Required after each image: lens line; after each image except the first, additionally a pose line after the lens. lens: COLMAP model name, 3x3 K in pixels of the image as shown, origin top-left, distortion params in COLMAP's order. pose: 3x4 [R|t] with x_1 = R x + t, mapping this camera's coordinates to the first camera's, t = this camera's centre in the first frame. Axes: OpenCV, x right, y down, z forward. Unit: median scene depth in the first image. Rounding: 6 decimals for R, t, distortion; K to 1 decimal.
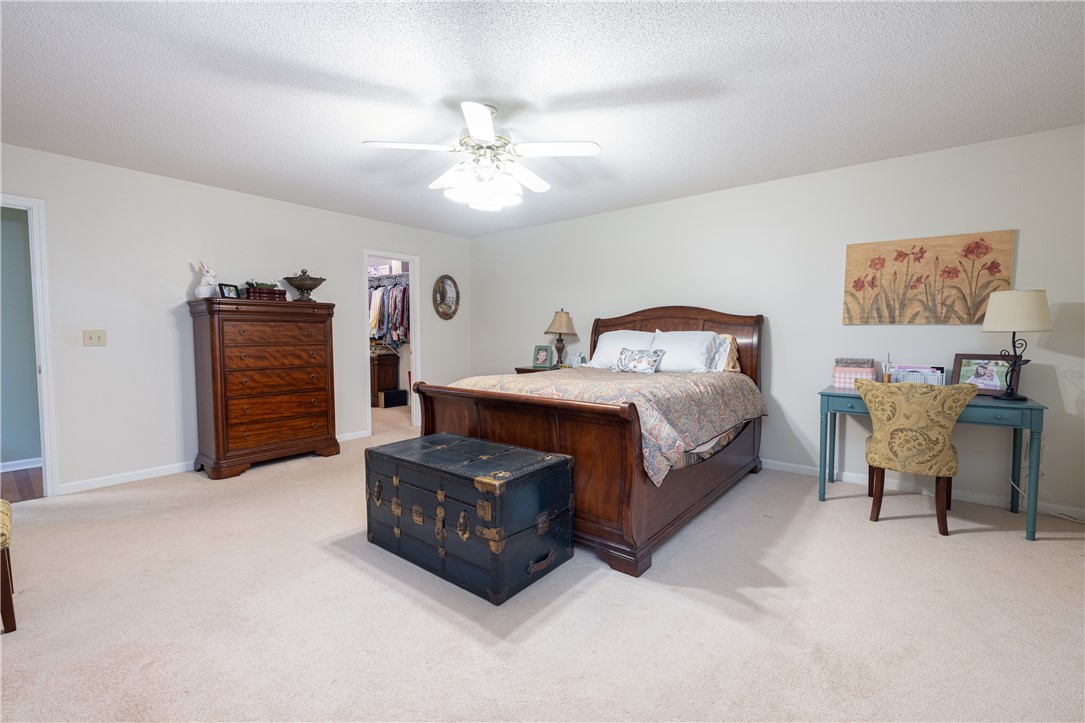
lens RADIAL K [[462.6, 0, 546.4], [0, 462.6, 358.8], [0, 0, 1]] dist [-0.001451, -0.000151]
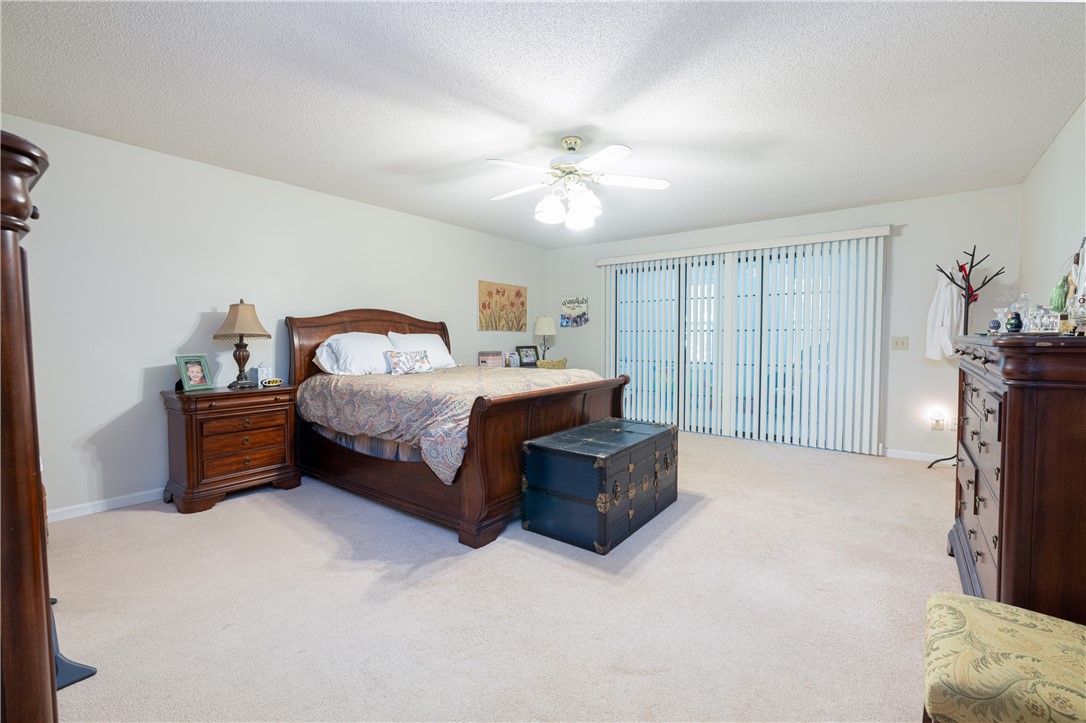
lens RADIAL K [[463.0, 0, 548.1], [0, 463.0, 359.0], [0, 0, 1]] dist [-0.001451, -0.000151]
pose [[-0.028877, -0.046917, 0.998481, -1.001763], [0.056985, 0.997196, 0.048505, -0.042331], [-0.997957, 0.058299, -0.026123, 0.859482]]
